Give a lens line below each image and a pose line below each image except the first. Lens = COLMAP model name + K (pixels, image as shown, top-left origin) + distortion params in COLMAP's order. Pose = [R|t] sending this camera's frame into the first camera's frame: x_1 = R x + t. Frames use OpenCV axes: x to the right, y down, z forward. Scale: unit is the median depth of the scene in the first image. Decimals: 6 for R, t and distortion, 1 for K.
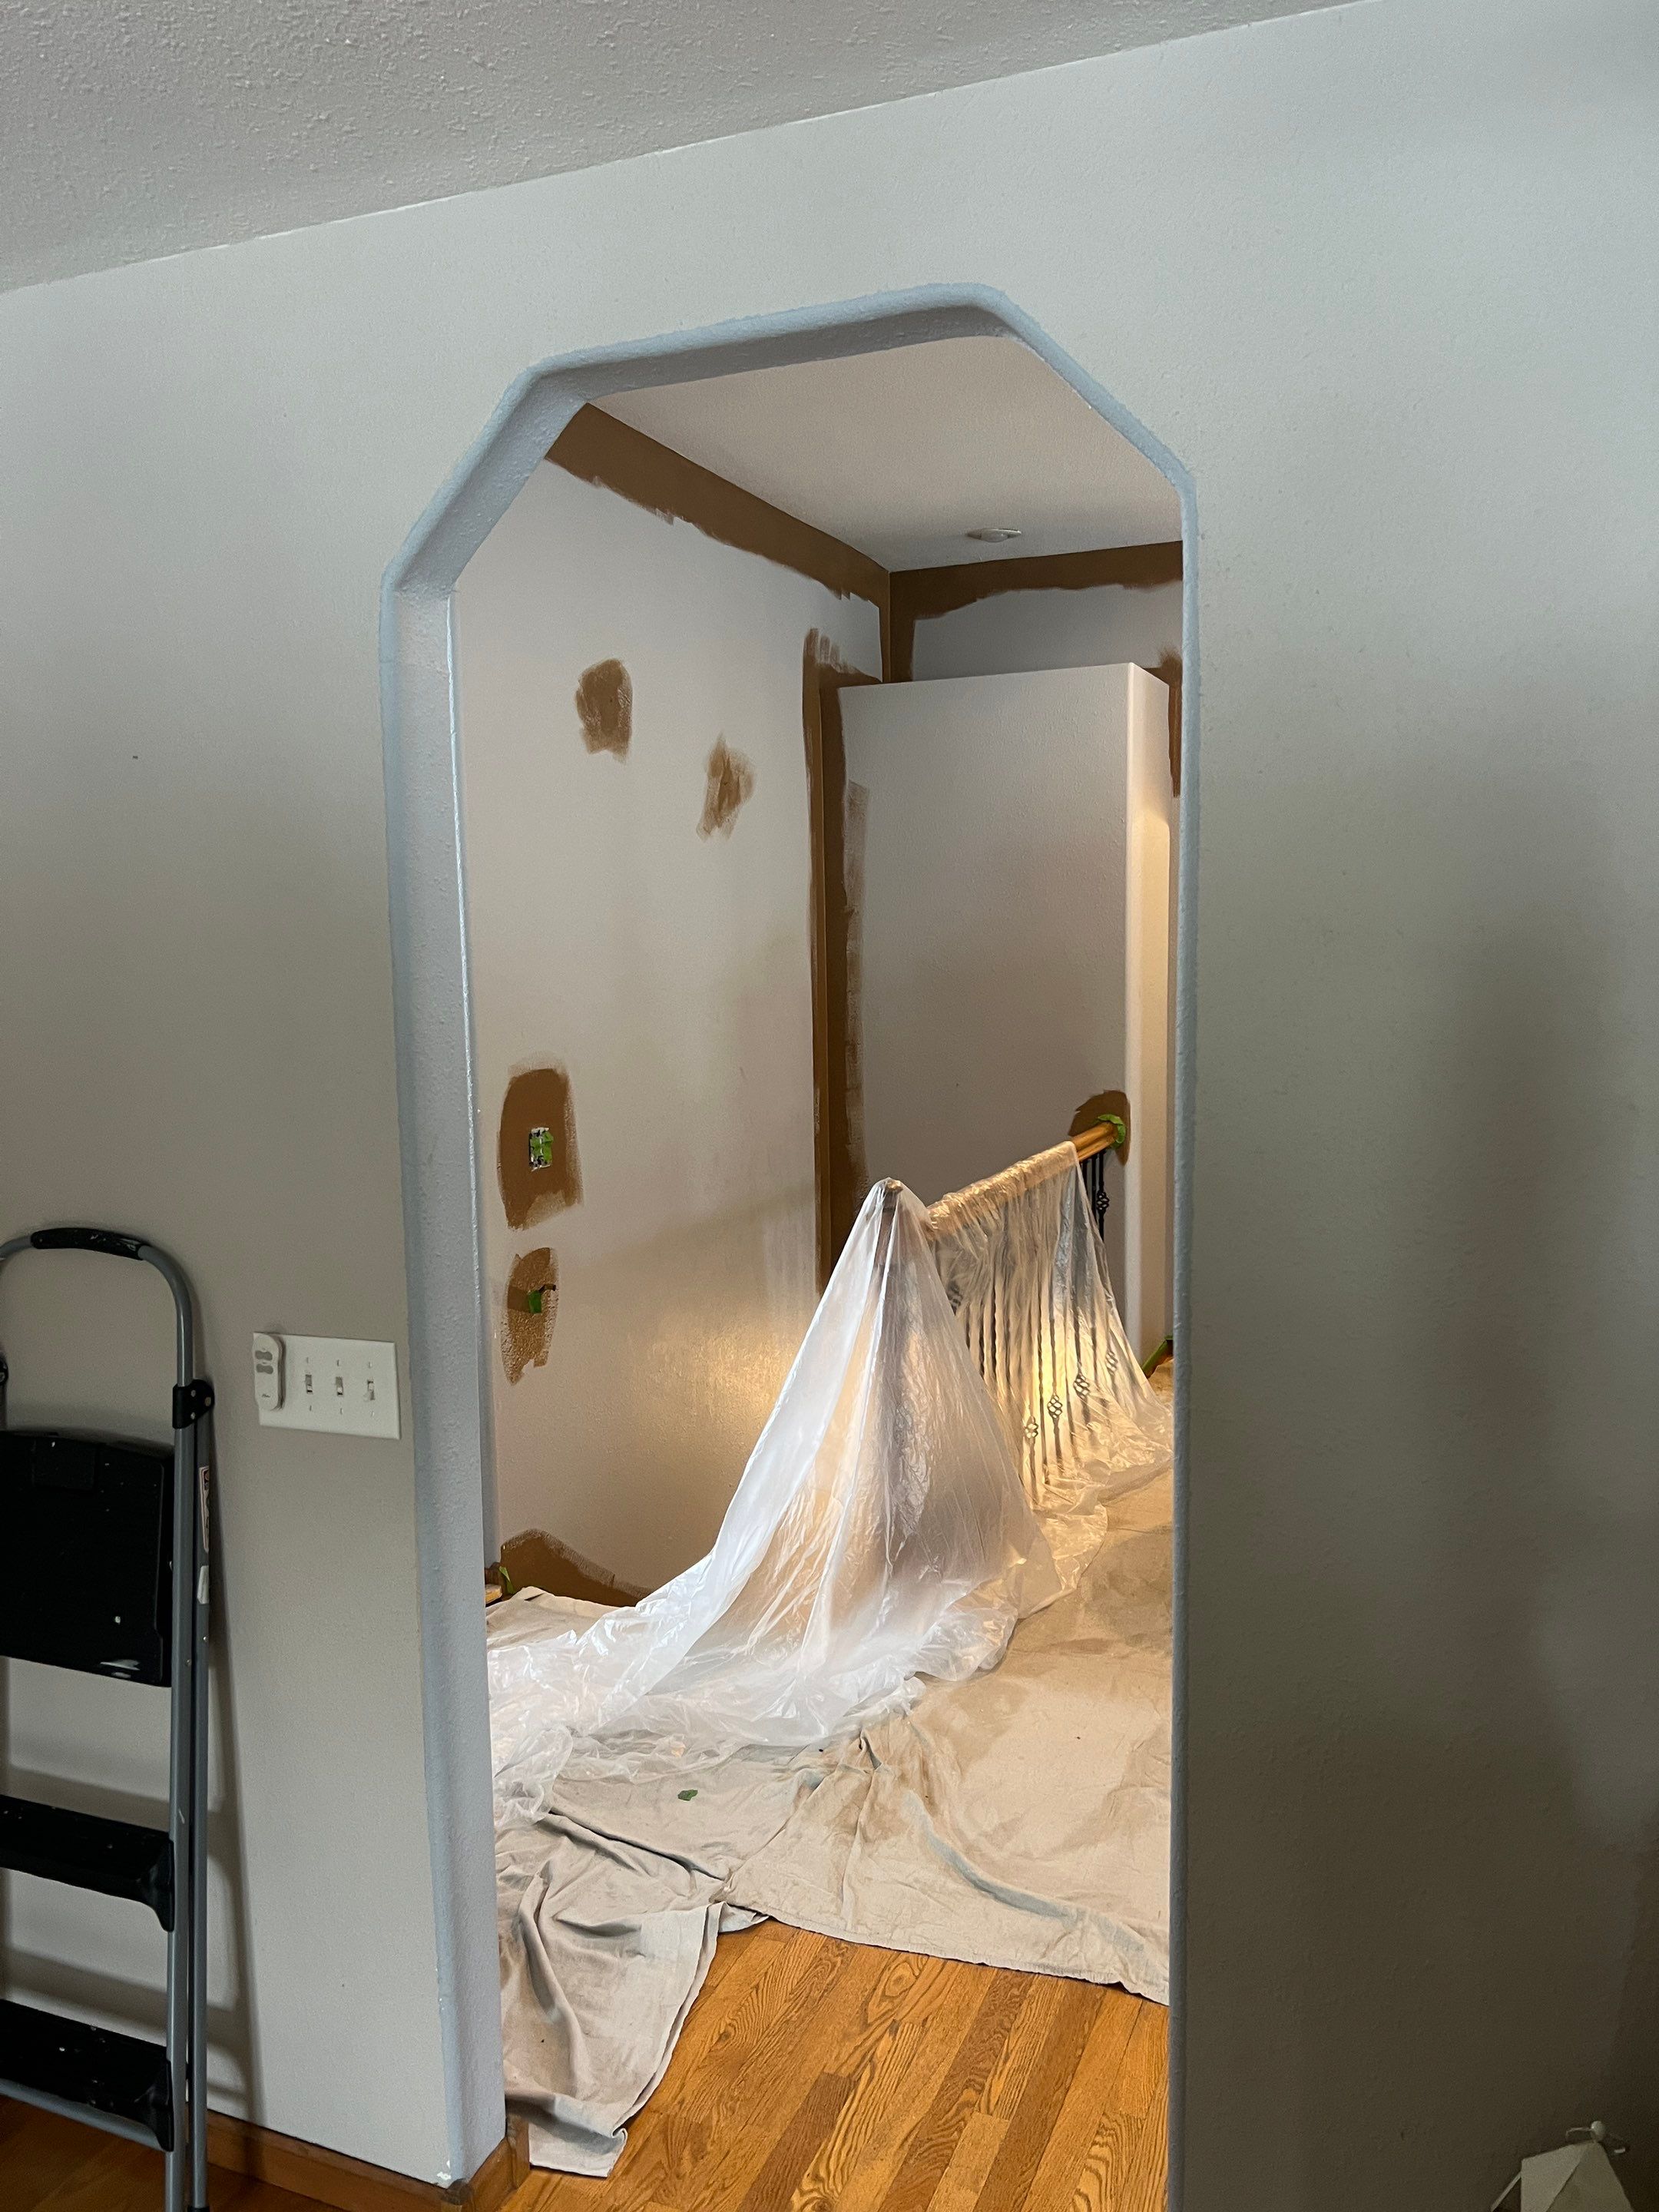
lens RADIAL K [[1659.9, 0, 833.5], [0, 1659.9, 1113.3], [0, 0, 1]] dist [0.039244, -0.031706]
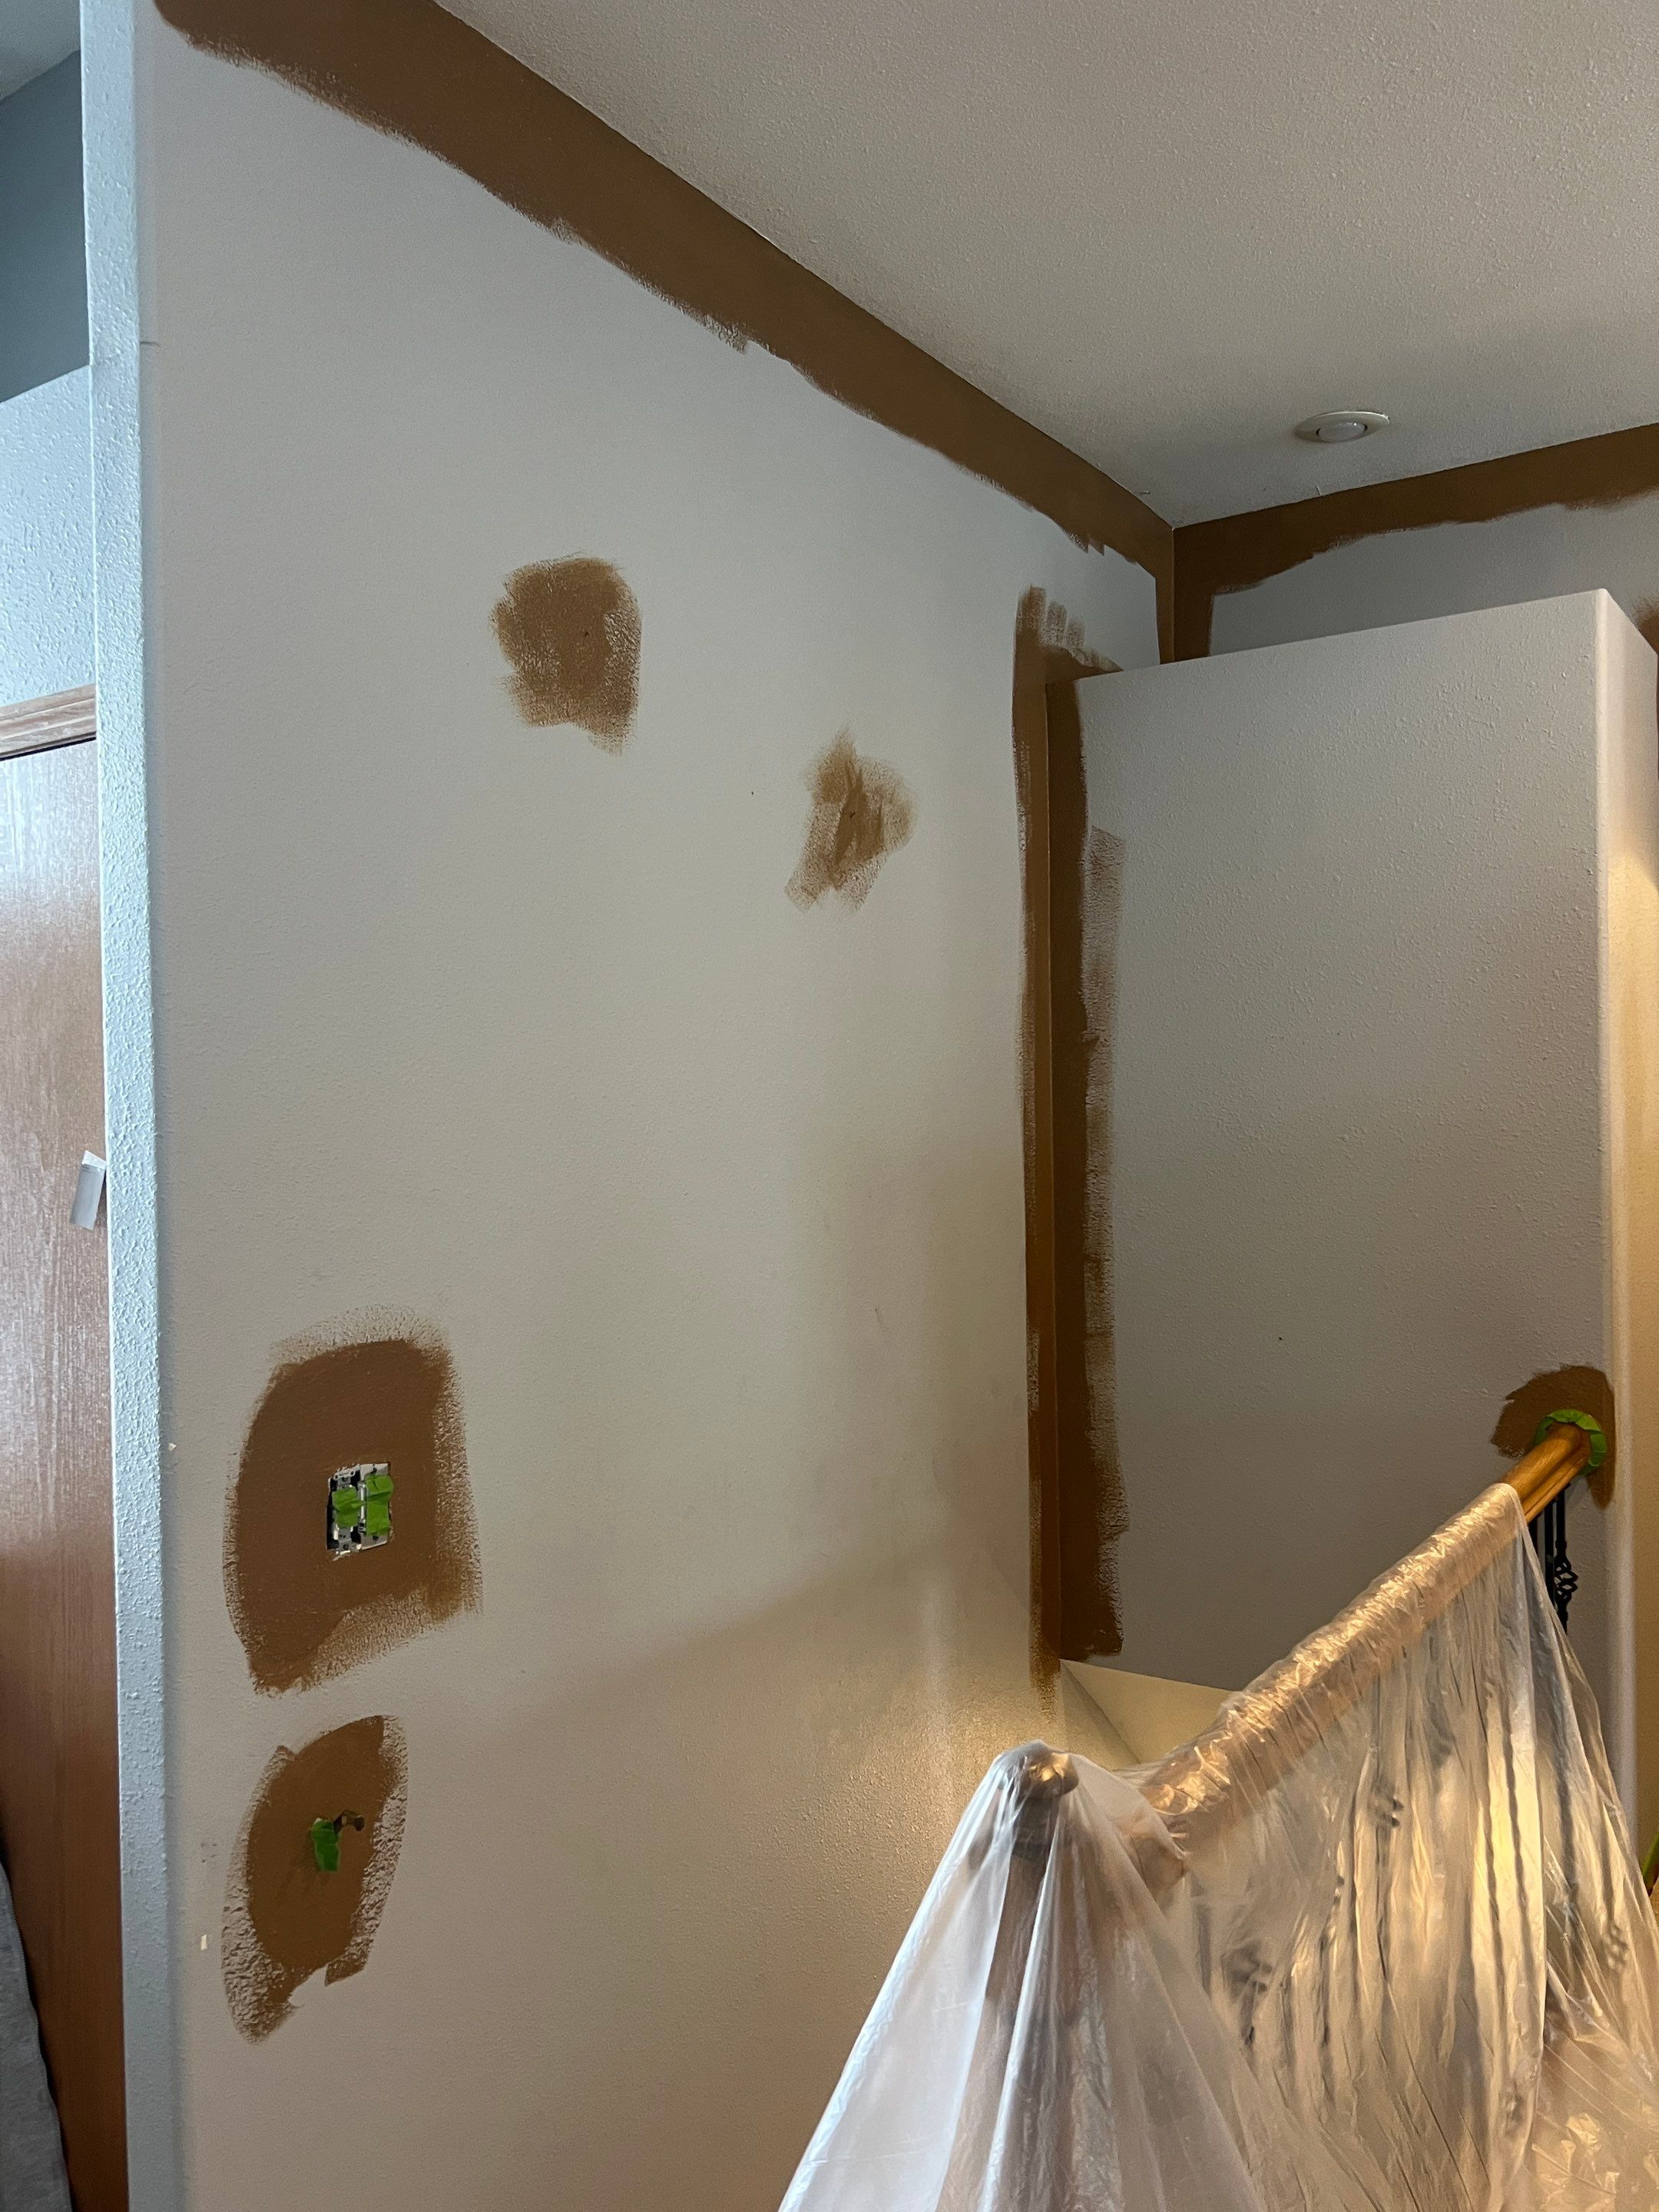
lens RADIAL K [[1659.9, 0, 810.0], [0, 1659.9, 1098.4], [0, 0, 1]] dist [0.039244, -0.031706]
pose [[0.976975, 0.004054, -0.213315, 0.042473], [-0.025766, 0.994743, -0.099105, -0.042007], [0.211792, 0.102319, 0.971944, 0.435432]]
